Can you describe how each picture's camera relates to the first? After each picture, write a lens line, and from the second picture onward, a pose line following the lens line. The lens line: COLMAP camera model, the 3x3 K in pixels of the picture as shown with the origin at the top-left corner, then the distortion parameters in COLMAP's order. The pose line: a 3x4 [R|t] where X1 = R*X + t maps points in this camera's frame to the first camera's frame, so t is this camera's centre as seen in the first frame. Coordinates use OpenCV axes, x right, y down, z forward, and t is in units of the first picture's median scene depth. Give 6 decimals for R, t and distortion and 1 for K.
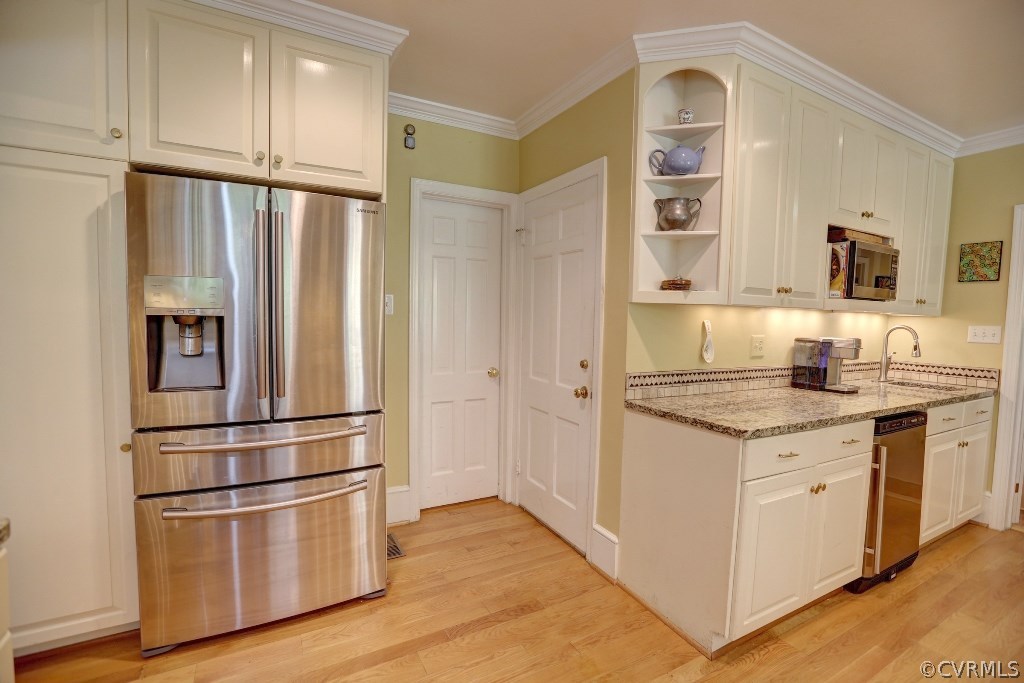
lens RADIAL K [[461.8, 0, 513.9], [0, 461.8, 339.5], [0, 0, 1]] dist [-0.022177, -0.000207]
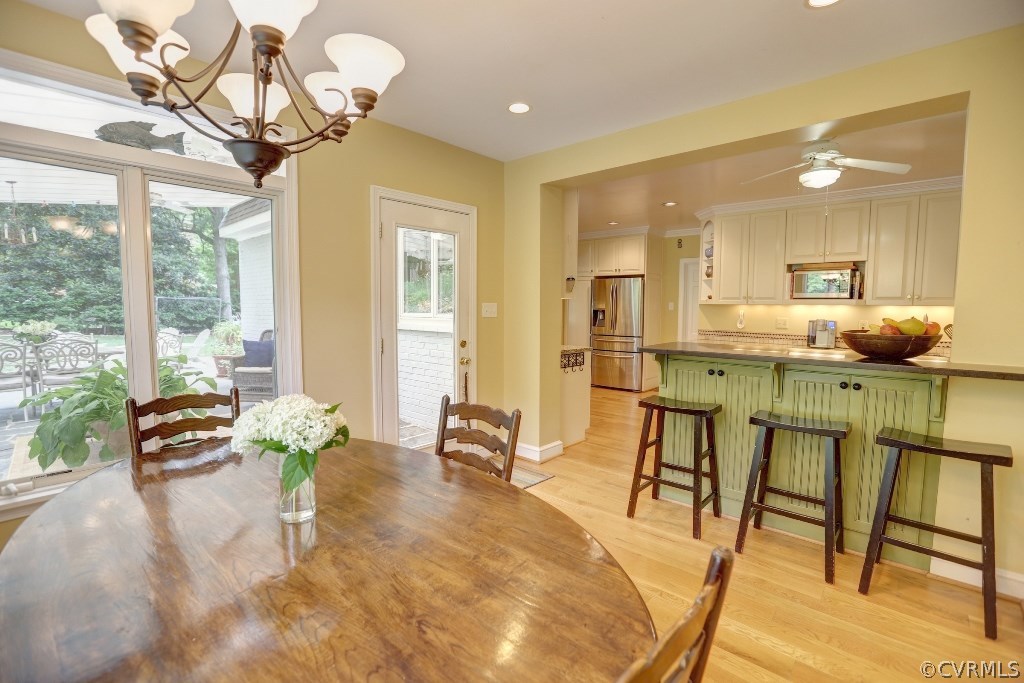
lens RADIAL K [[461.8, 0, 513.6], [0, 461.8, 339.9], [0, 0, 1]] dist [-0.022177, -0.000207]
pose [[0.314571, 0.053642, -0.947717, 2.691523], [-0.056733, 0.997680, 0.037639, 0.102139], [0.947537, 0.041926, 0.316884, -0.995525]]
